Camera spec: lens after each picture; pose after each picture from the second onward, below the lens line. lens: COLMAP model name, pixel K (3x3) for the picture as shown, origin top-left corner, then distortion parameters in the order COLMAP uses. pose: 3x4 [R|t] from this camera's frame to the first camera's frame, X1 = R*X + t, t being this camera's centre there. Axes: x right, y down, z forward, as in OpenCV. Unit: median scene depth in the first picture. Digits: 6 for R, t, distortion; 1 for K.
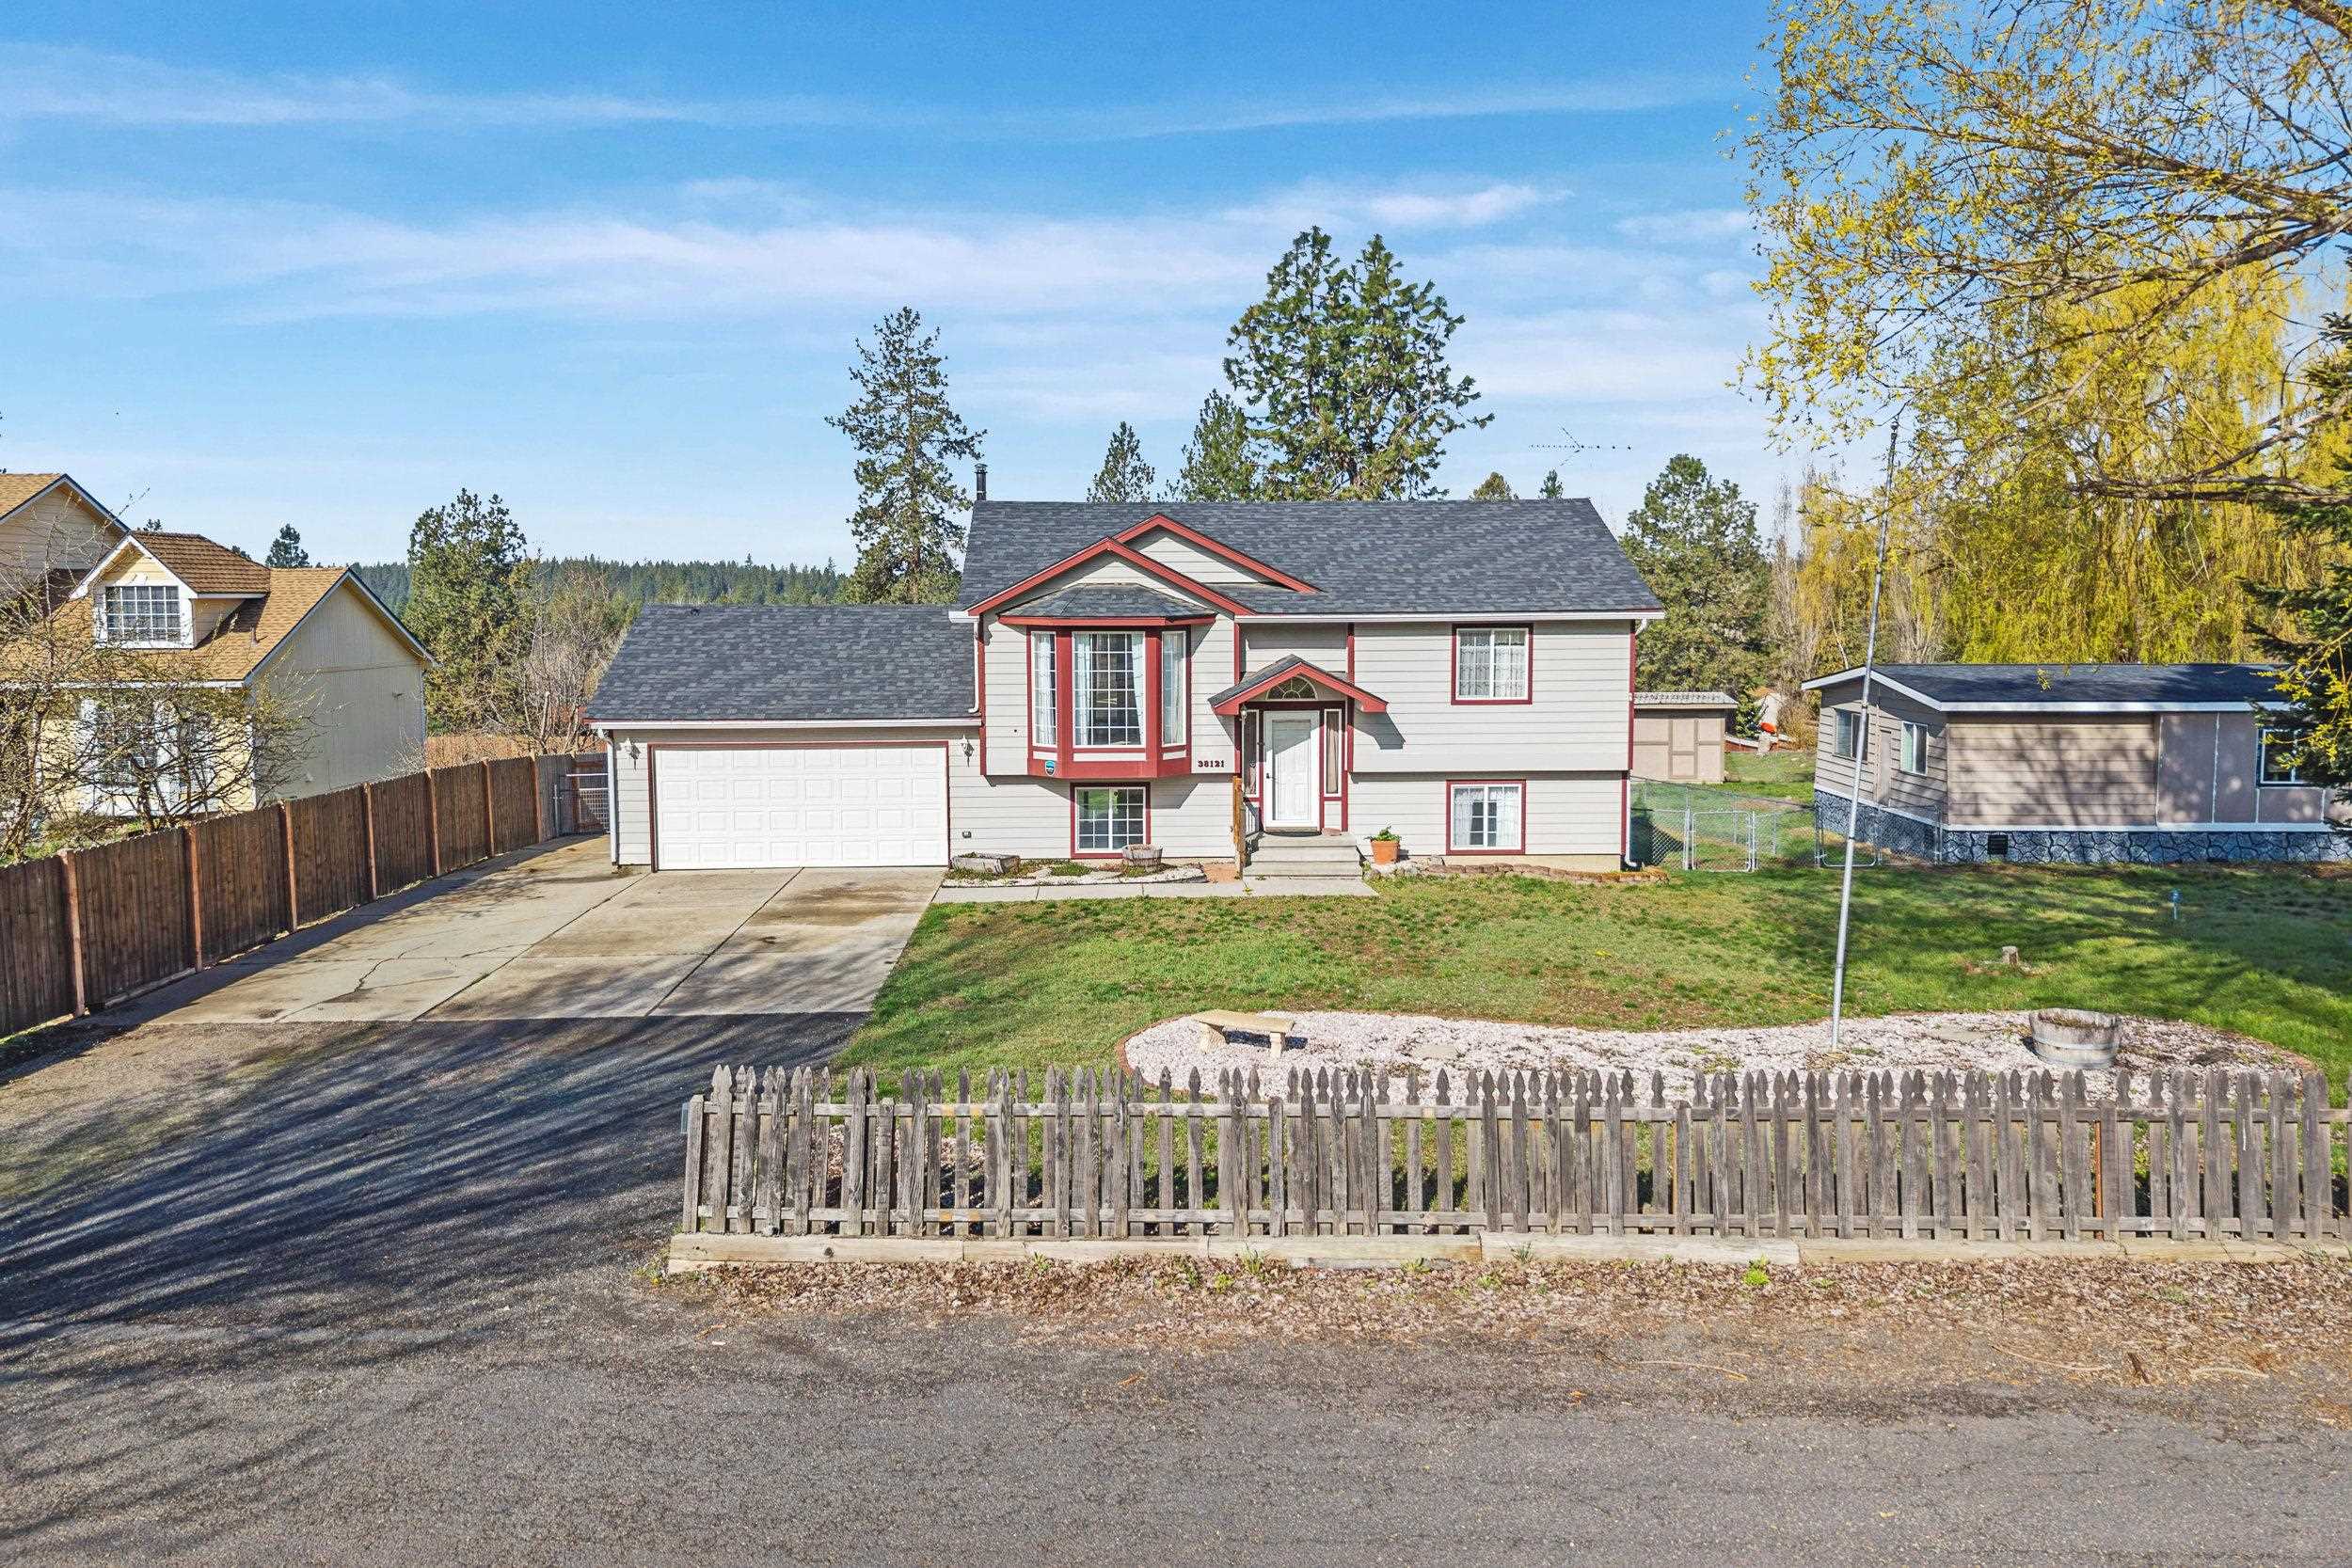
lens RADIAL K [[1550.5, 0, 1177.7], [0, 1550.5, 736.6], [0, 0, 1]] dist [0.084604, -0.121289]
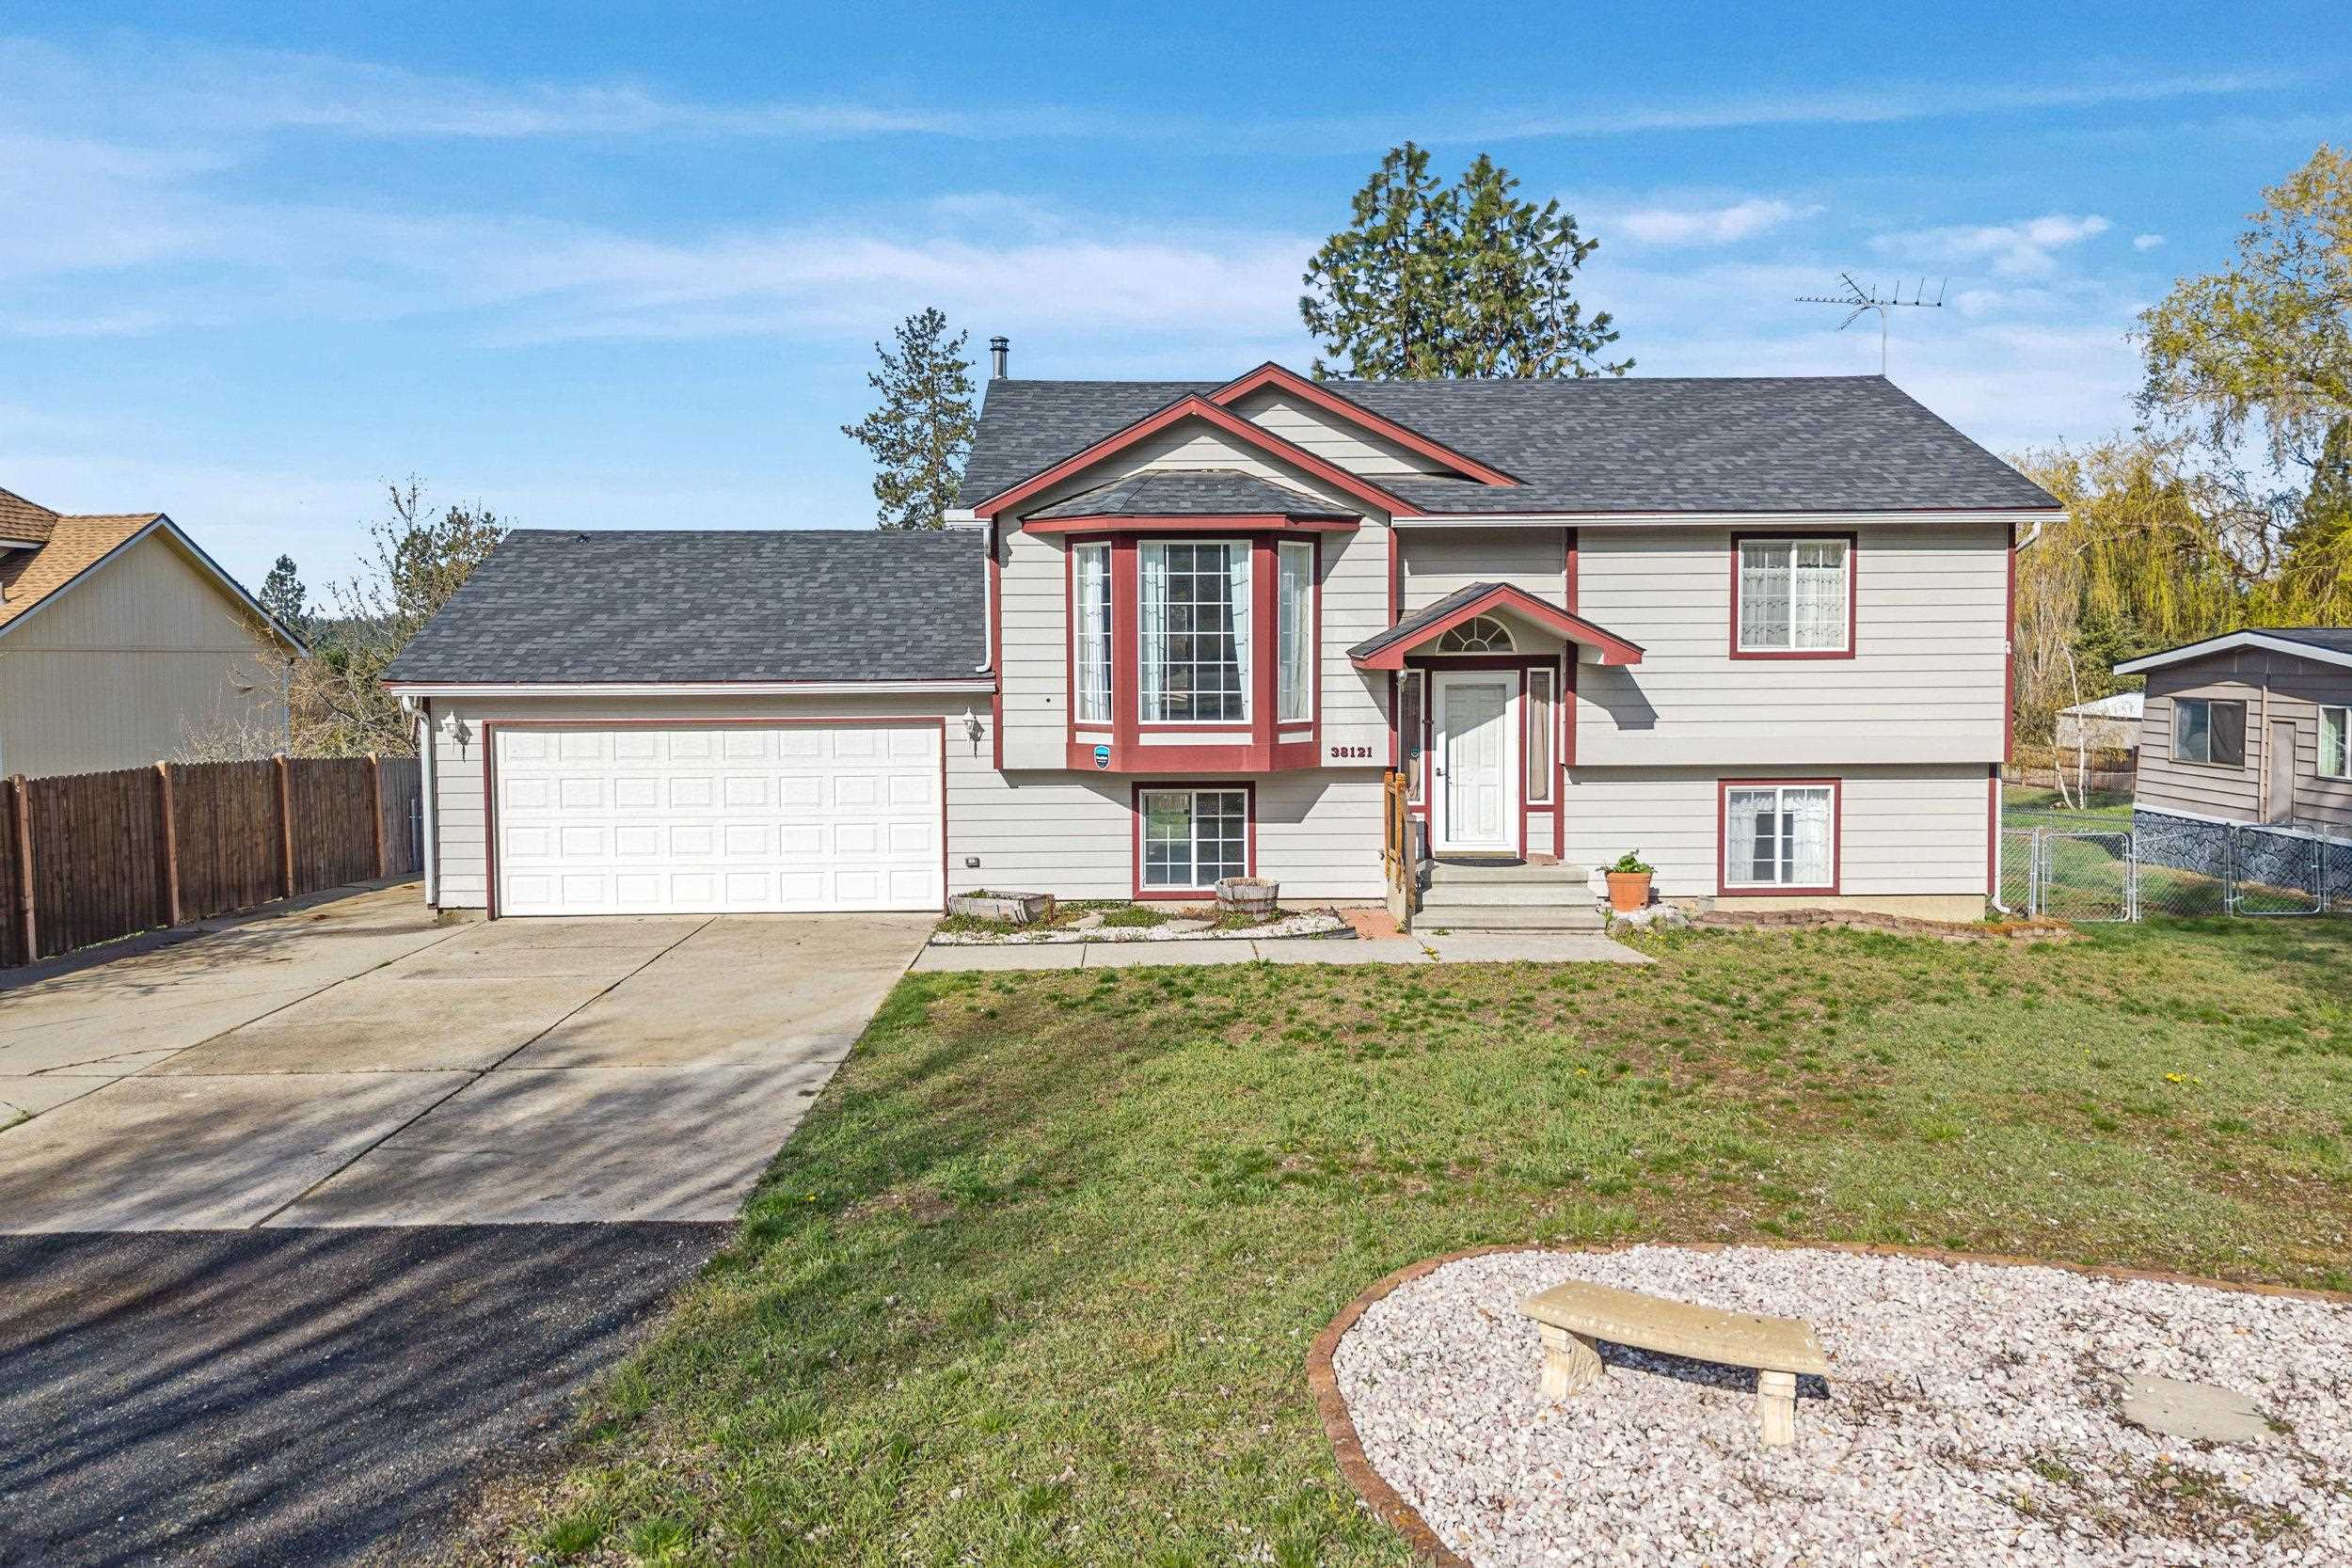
lens RADIAL K [[1550.5, 0, 1177.7], [0, 1550.5, 736.6], [0, 0, 1]] dist [0.084604, -0.121289]
pose [[0.999797, -0.001083, -0.020137, -0.037526], [0.000436, 0.999484, -0.032122, 0.031593], [0.020161, 0.032107, 0.999281, 0.355235]]
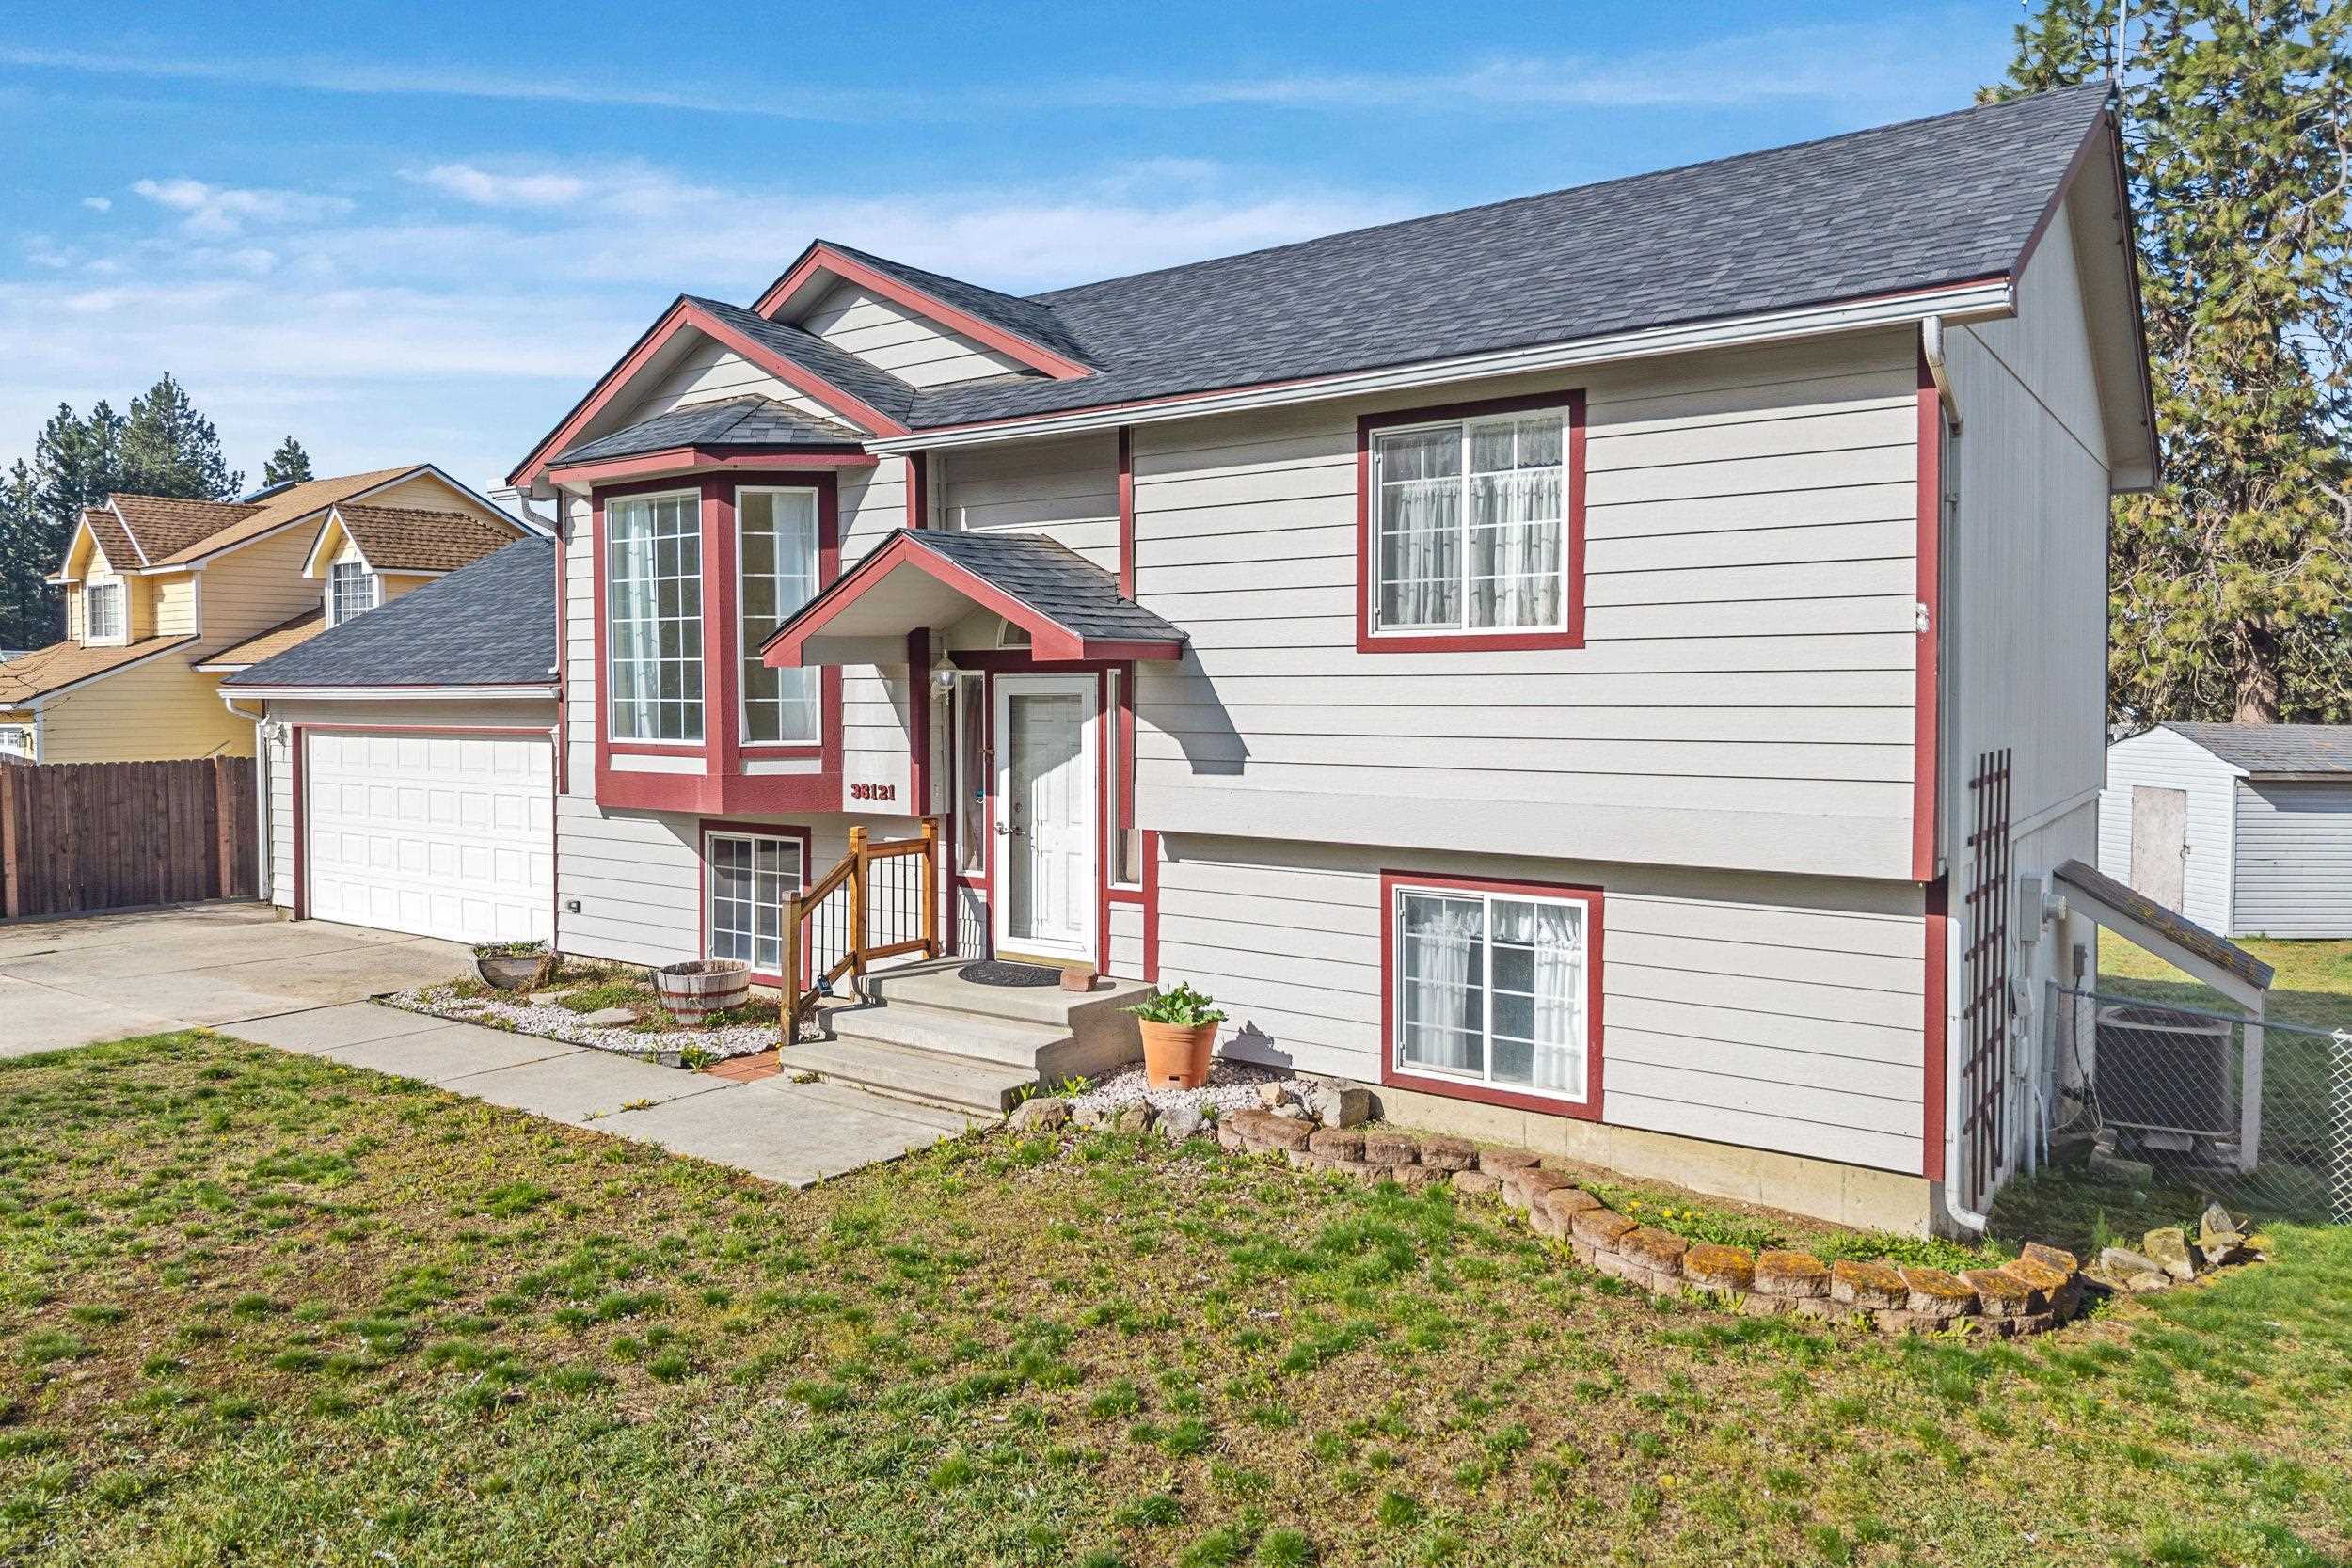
lens RADIAL K [[1550.5, 0, 1177.7], [0, 1550.5, 736.6], [0, 0, 1]] dist [0.084604, -0.121289]
pose [[0.792171, 0.021359, -0.609925, 0.355313], [-0.049290, 0.998362, -0.029056, 0.010374], [0.608305, 0.053081, 0.791926, 0.703044]]
